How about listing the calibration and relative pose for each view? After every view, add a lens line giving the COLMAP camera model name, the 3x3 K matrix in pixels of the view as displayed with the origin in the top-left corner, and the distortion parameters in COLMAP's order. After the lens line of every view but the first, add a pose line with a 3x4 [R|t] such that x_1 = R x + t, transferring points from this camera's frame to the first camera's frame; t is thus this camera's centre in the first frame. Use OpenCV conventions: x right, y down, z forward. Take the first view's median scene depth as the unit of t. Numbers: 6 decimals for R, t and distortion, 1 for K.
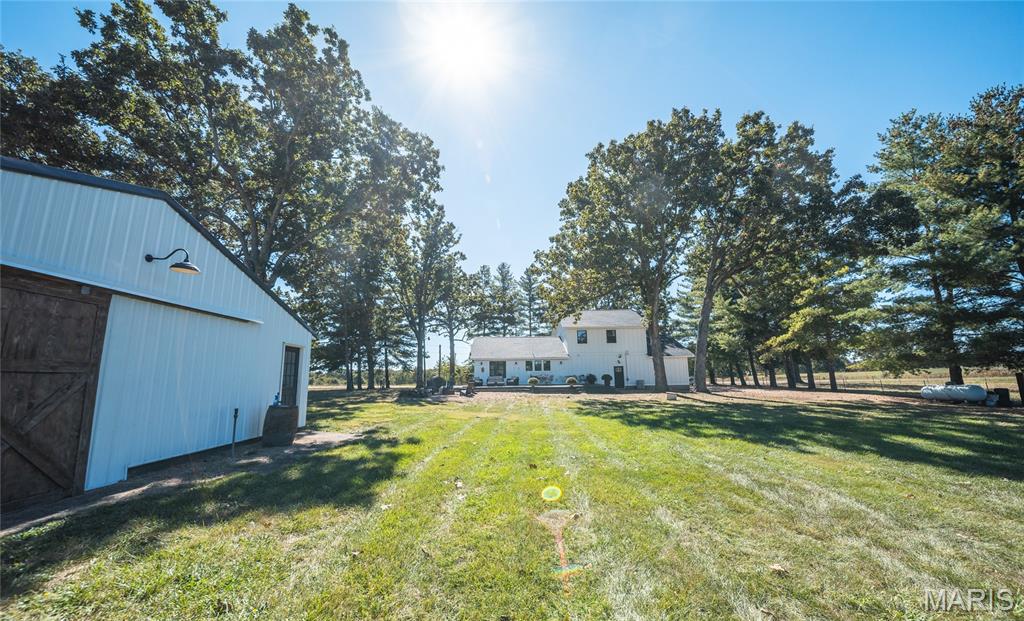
lens RADIAL K [[358.2, 0, 523.9], [0, 358.2, 320.4], [0, 0, 1]] dist [-0.004907, -0.000166]
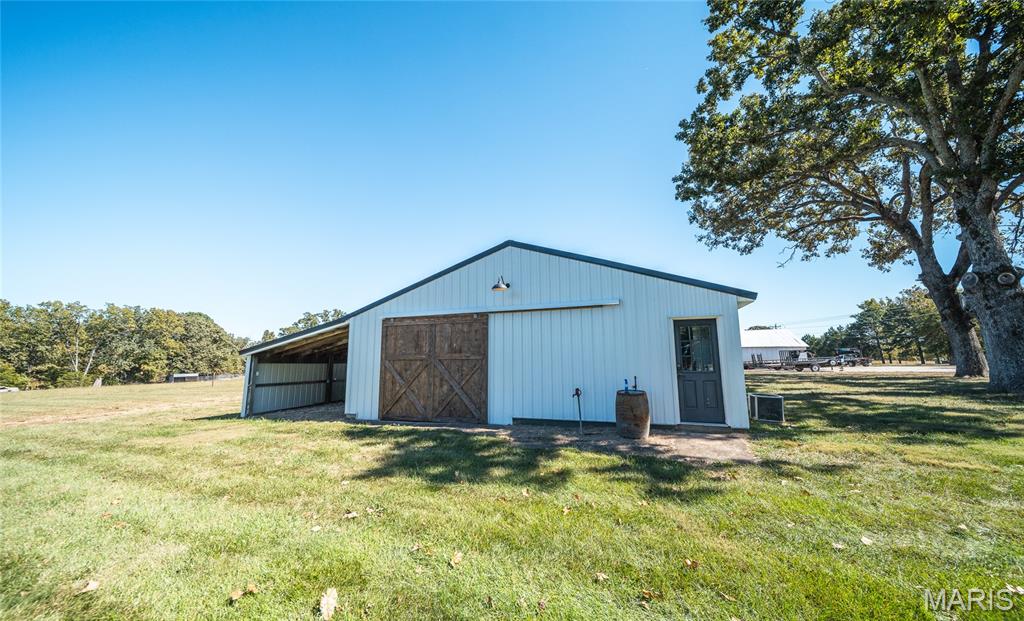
lens RADIAL K [[363.7, 0, 511.7], [0, 363.7, 308.3], [0, 0, 1]] dist [0.000350, -0.000437]
pose [[-0.386093, -0.123030, -0.914219, 0.166390], [0.158826, 0.967400, -0.197262, 0.099388], [0.908684, -0.221363, -0.353965, 0.638585]]
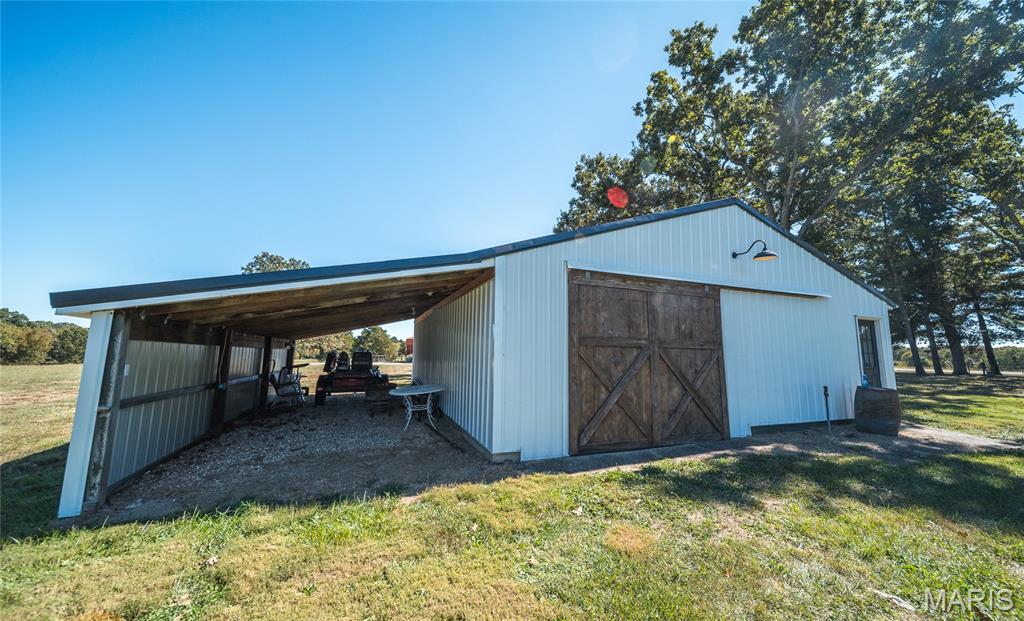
lens RADIAL K [[363.7, 0, 511.7], [0, 363.7, 308.3], [0, 0, 1]] dist [0.000350, -0.000437]
pose [[0.301663, -0.103901, -0.947736, -0.050114], [0.132511, 0.988965, -0.066243, -0.005748], [0.944161, -0.105602, 0.312103, -0.049219]]
